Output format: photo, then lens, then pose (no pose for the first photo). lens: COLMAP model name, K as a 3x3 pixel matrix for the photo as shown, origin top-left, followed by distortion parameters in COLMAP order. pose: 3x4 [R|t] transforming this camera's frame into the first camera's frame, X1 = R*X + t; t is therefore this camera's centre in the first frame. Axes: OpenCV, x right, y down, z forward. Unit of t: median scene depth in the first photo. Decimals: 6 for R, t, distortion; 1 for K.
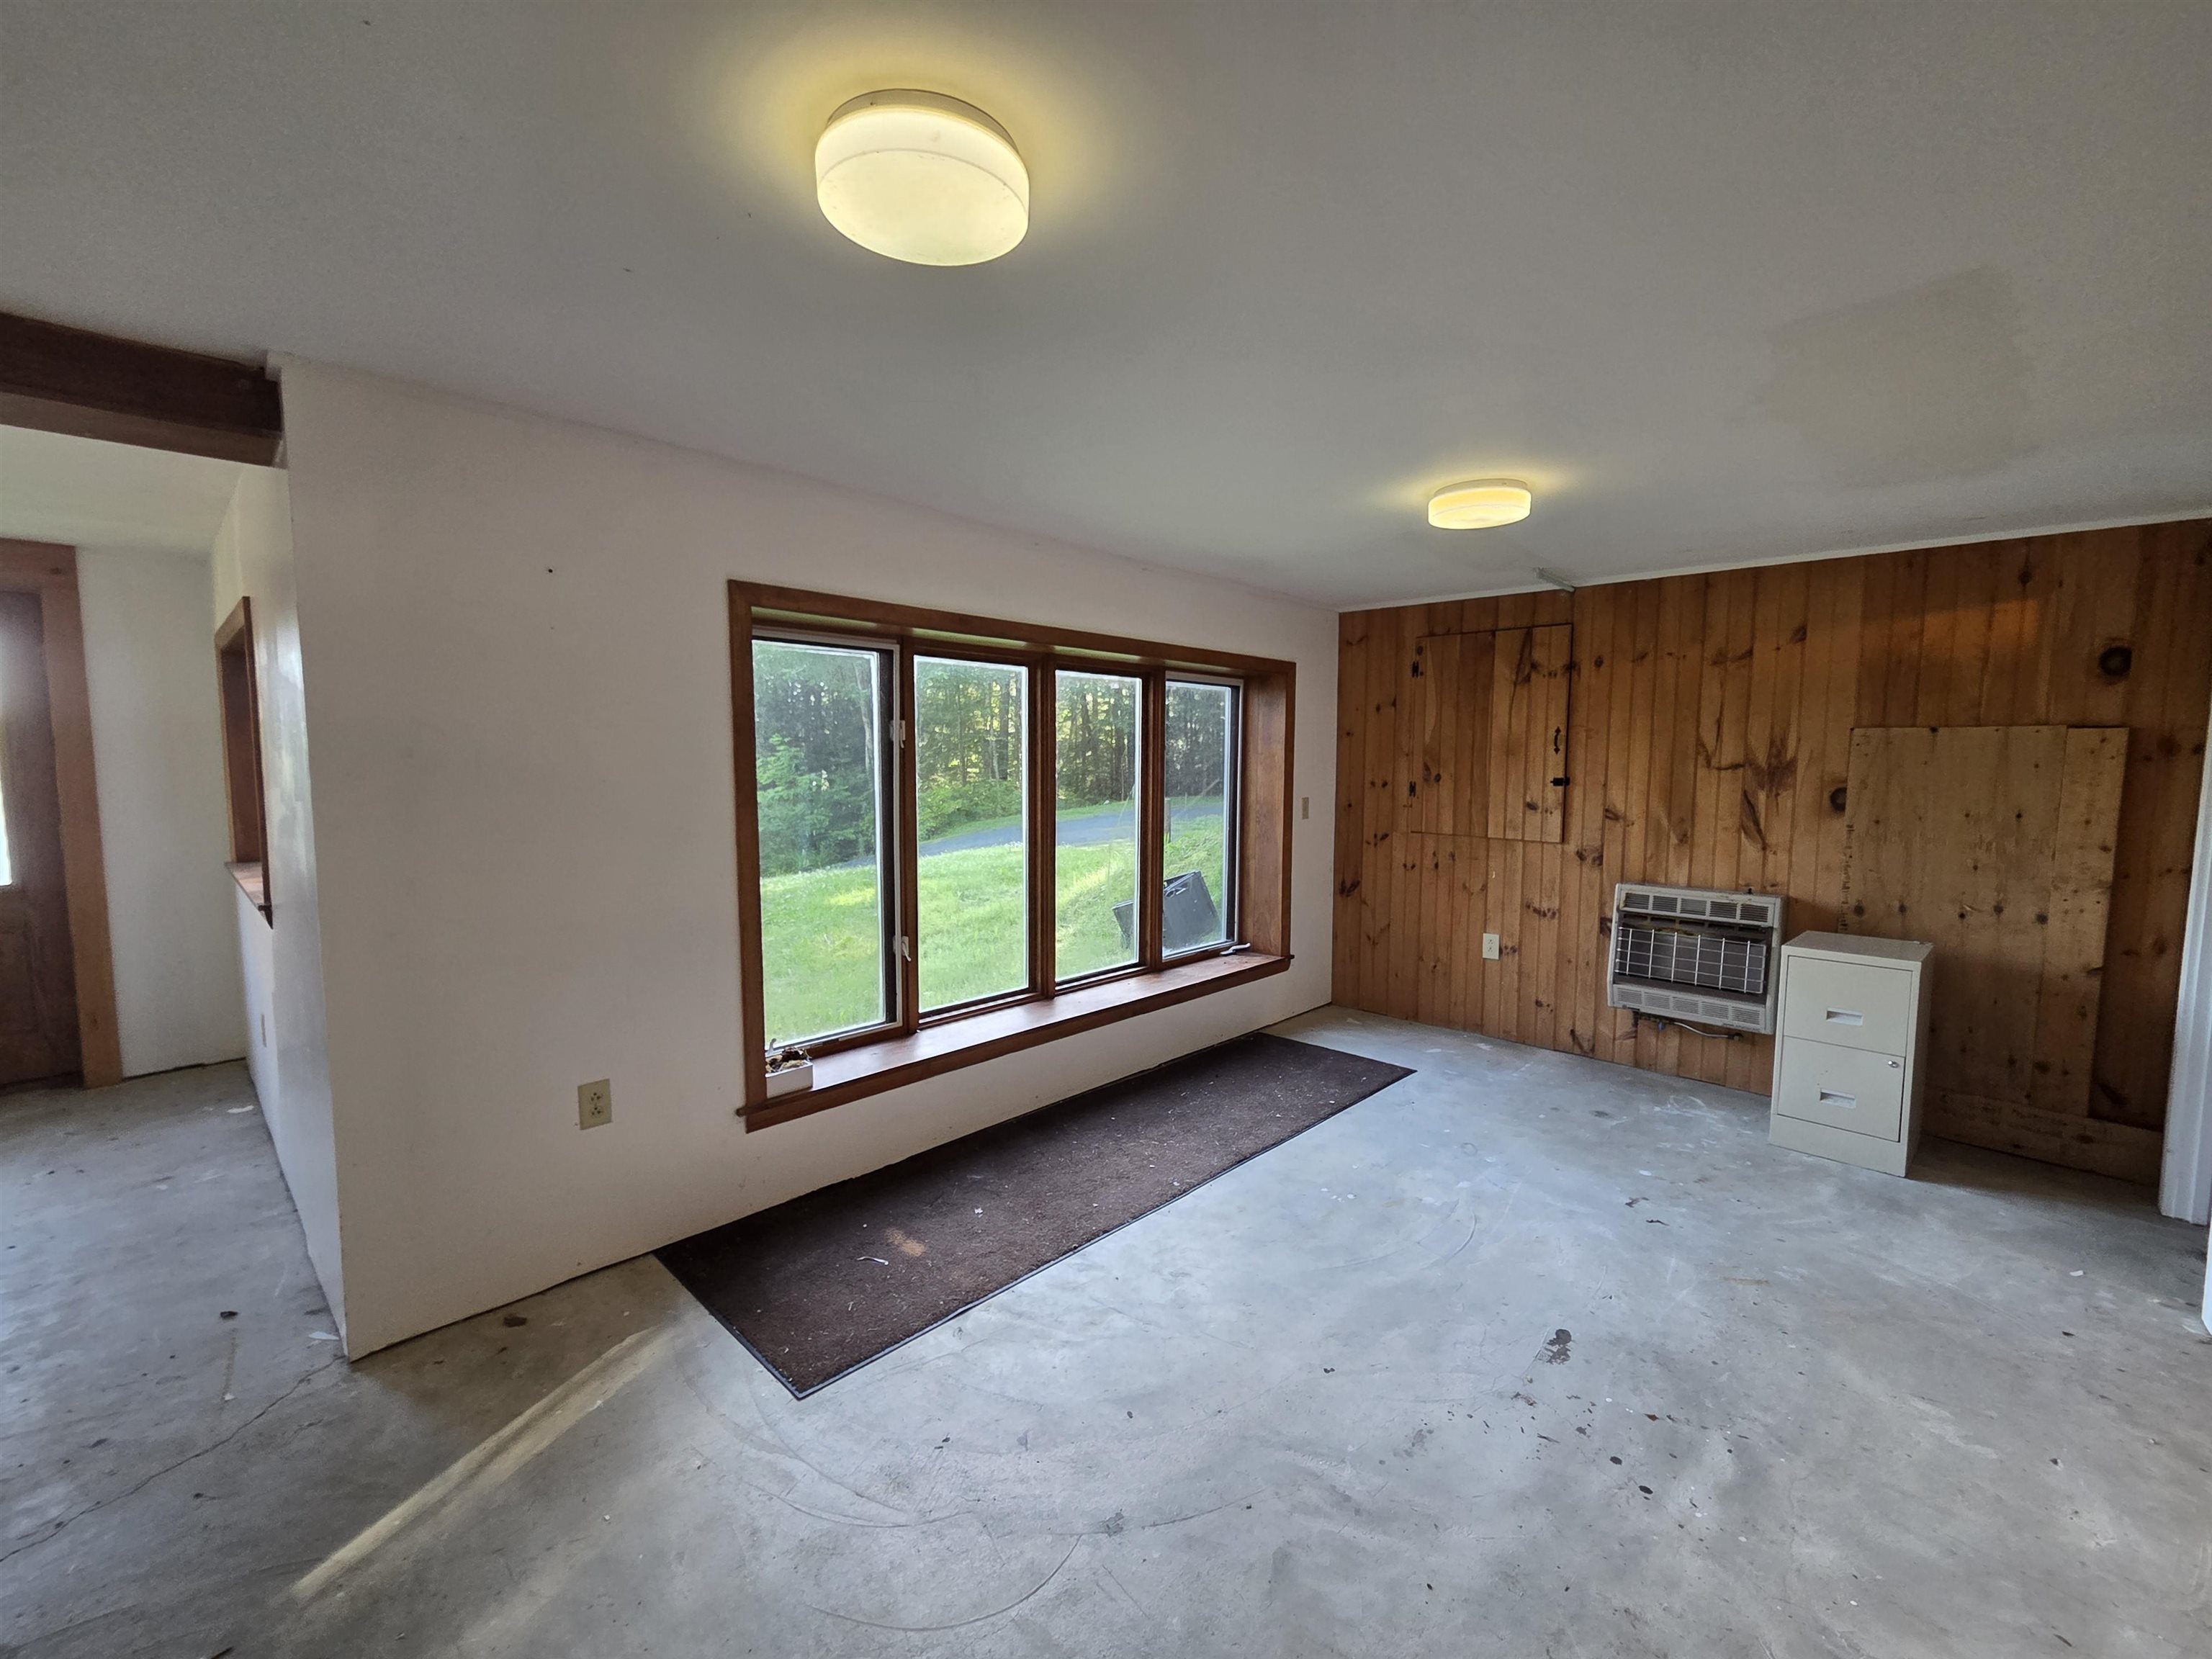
lens RADIAL K [[914.1, 0, 1123.8], [0, 914.1, 835.3], [0, 0, 1]] dist [0.000757, 0.000810]
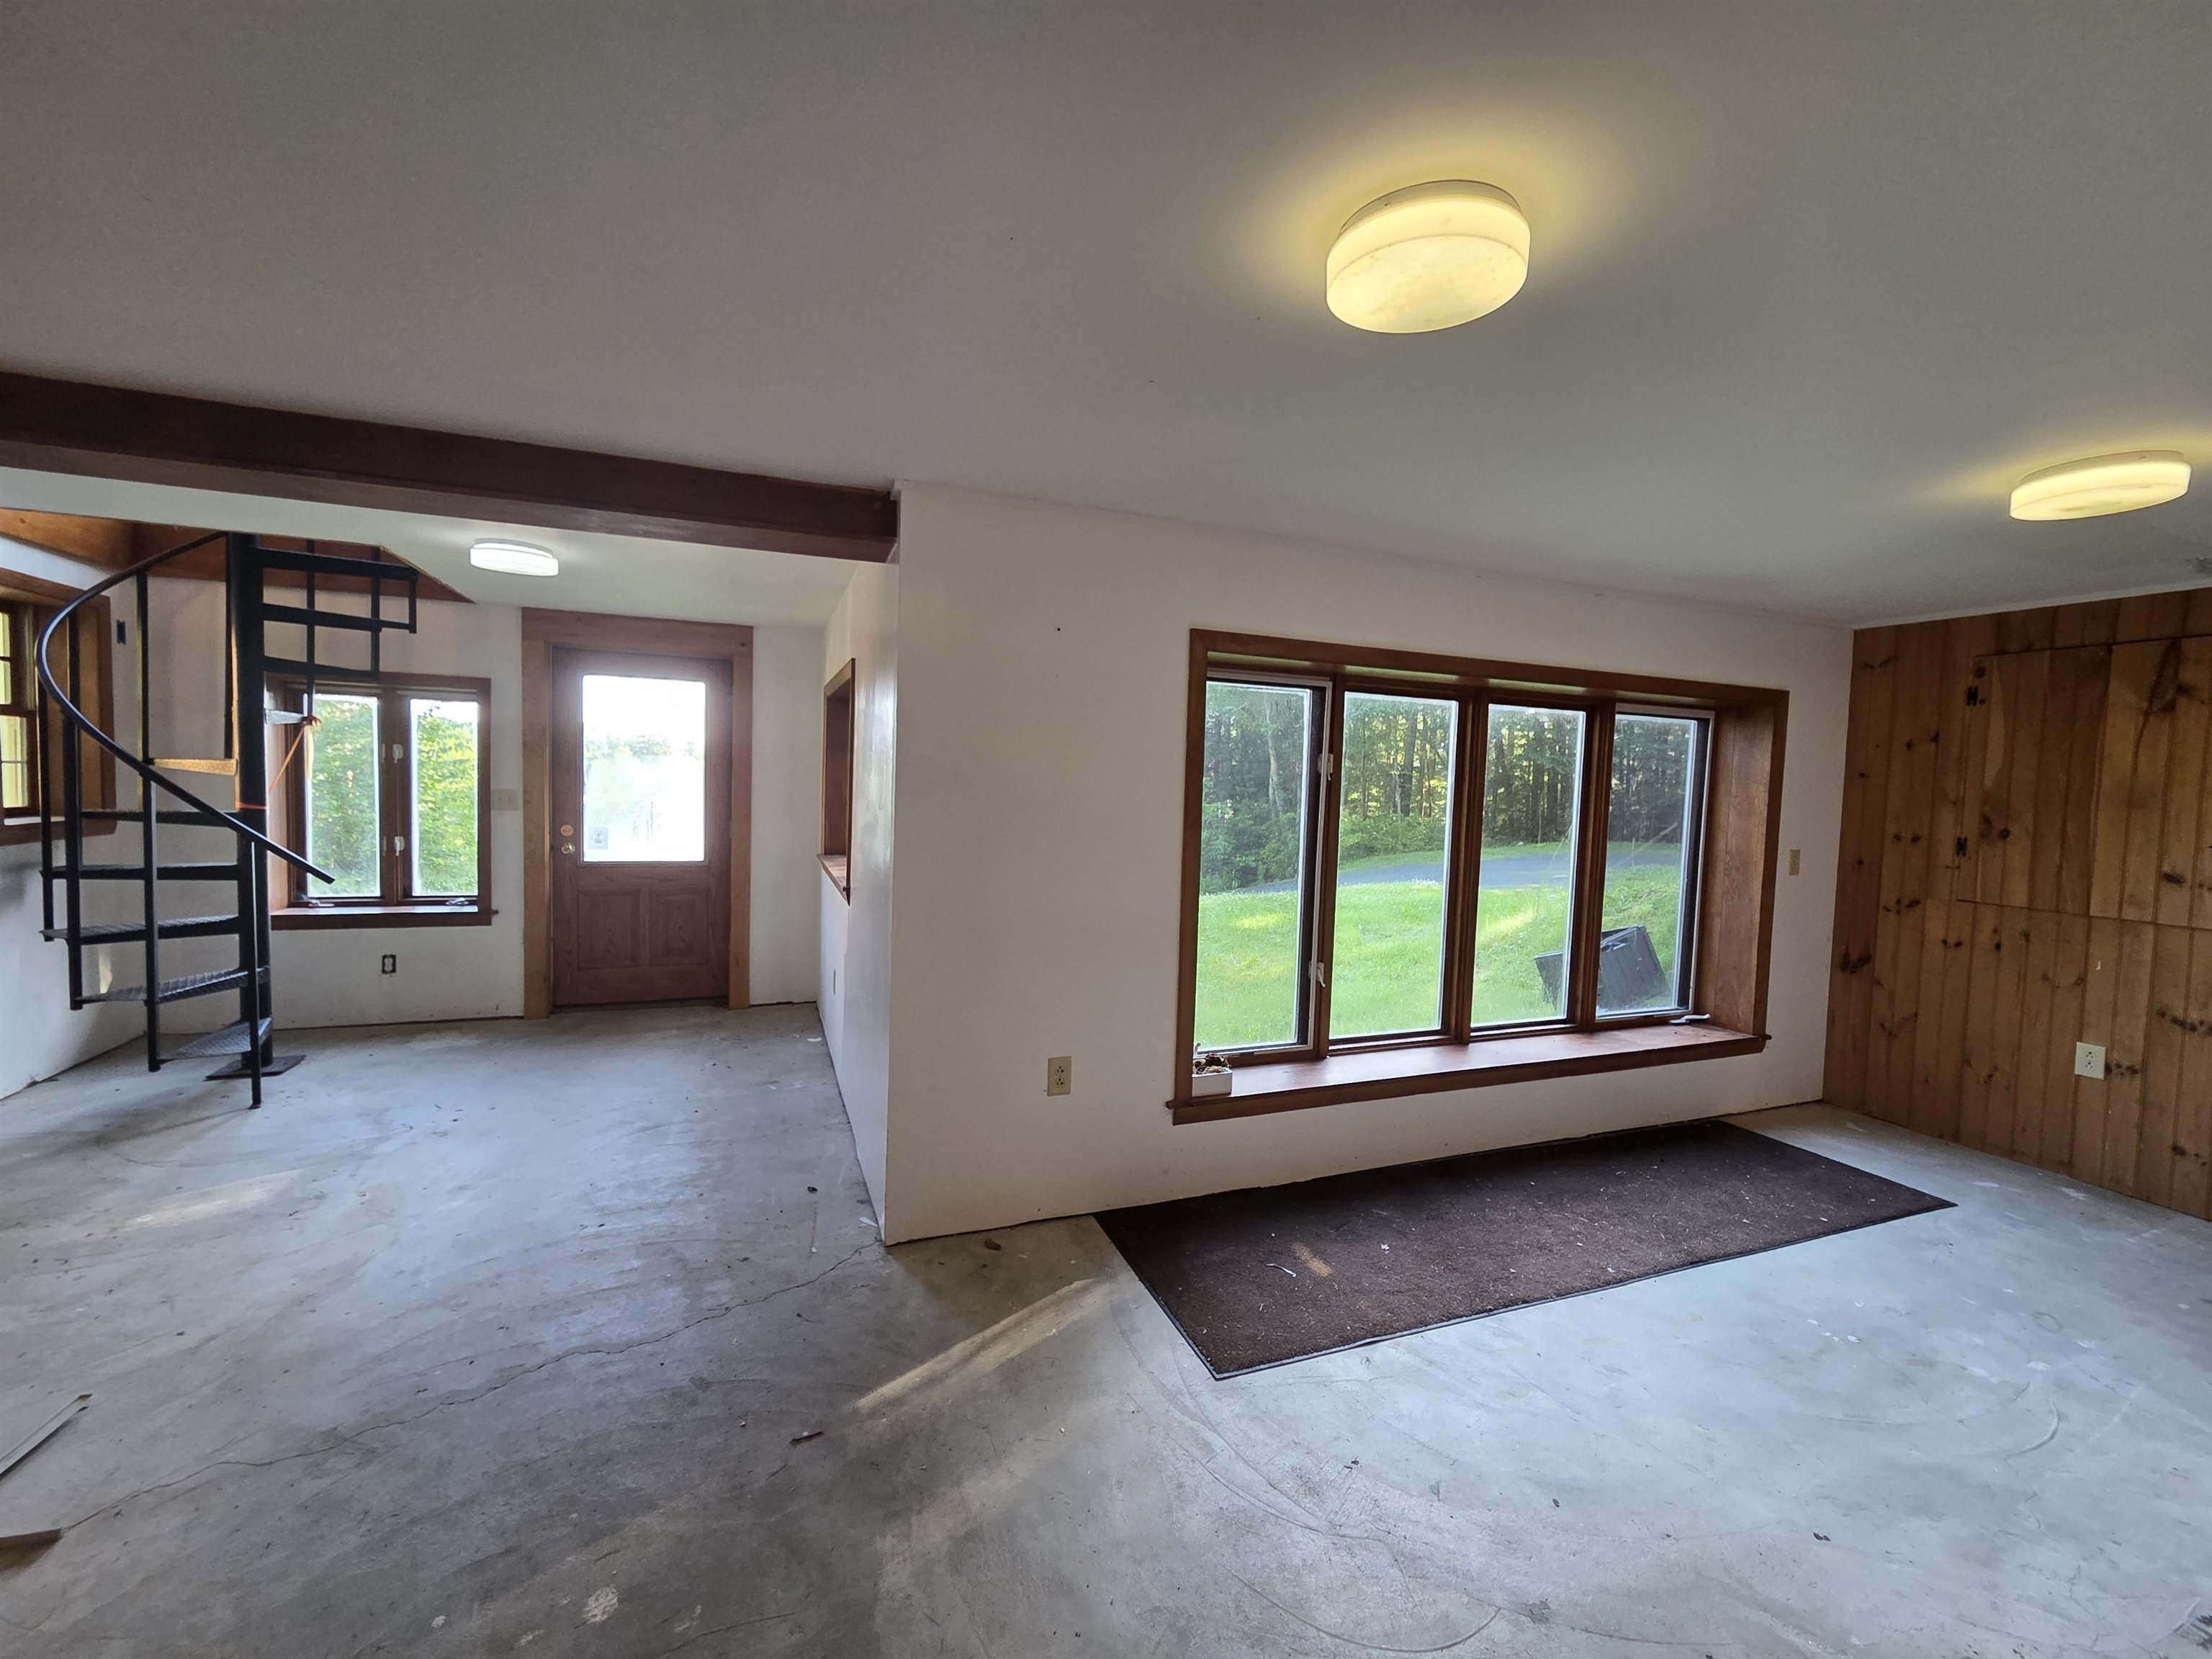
lens RADIAL K [[908.7, 0, 1119.6], [0, 908.7, 829.4], [0, 0, 1]] dist [-0.000917, 0.002907]
pose [[0.906506, 0.045259, -0.419760, -0.024585], [-0.062600, 0.997656, -0.027620, 0.003654], [0.417526, 0.051315, 0.907215, -0.035807]]
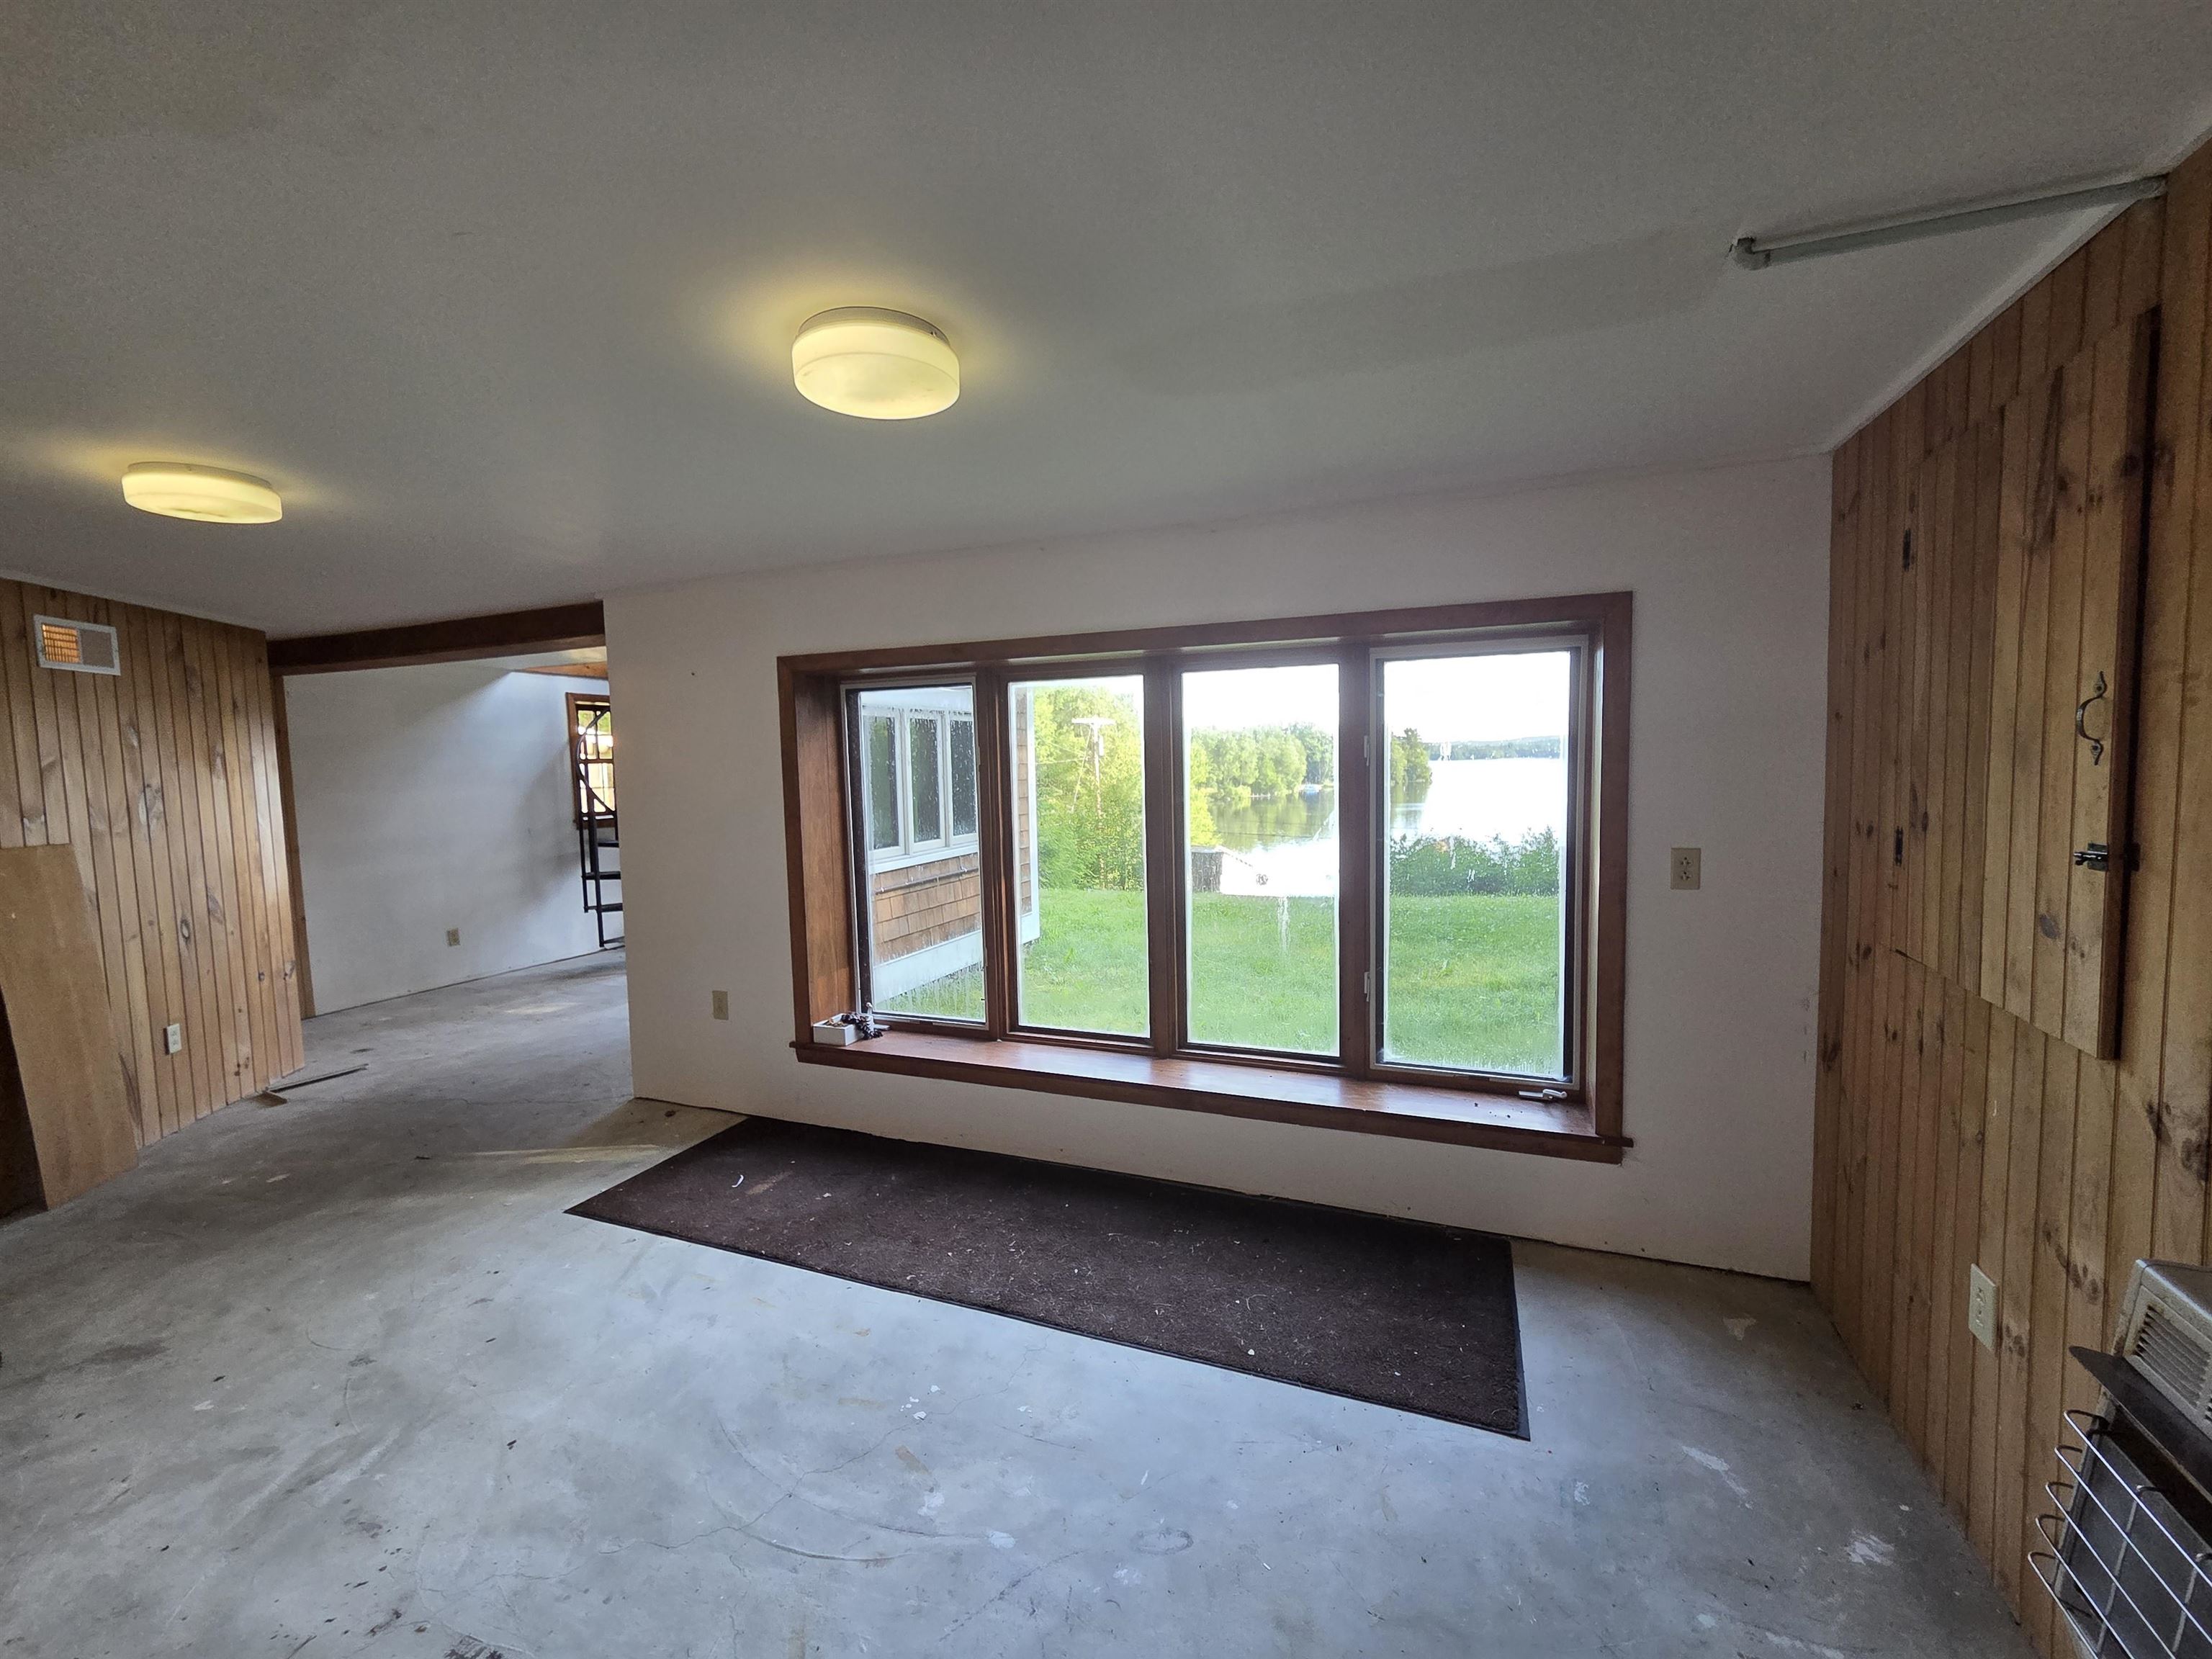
lens RADIAL K [[908.0, 0, 1119.4], [0, 908.0, 836.7], [0, 0, 1]] dist [0.001846, 0.000702]
pose [[0.368279, 0.064087, -0.927504, 0.901085], [-0.054447, 0.997396, 0.047297, -0.088512], [0.928120, 0.033081, 0.370809, 0.843983]]
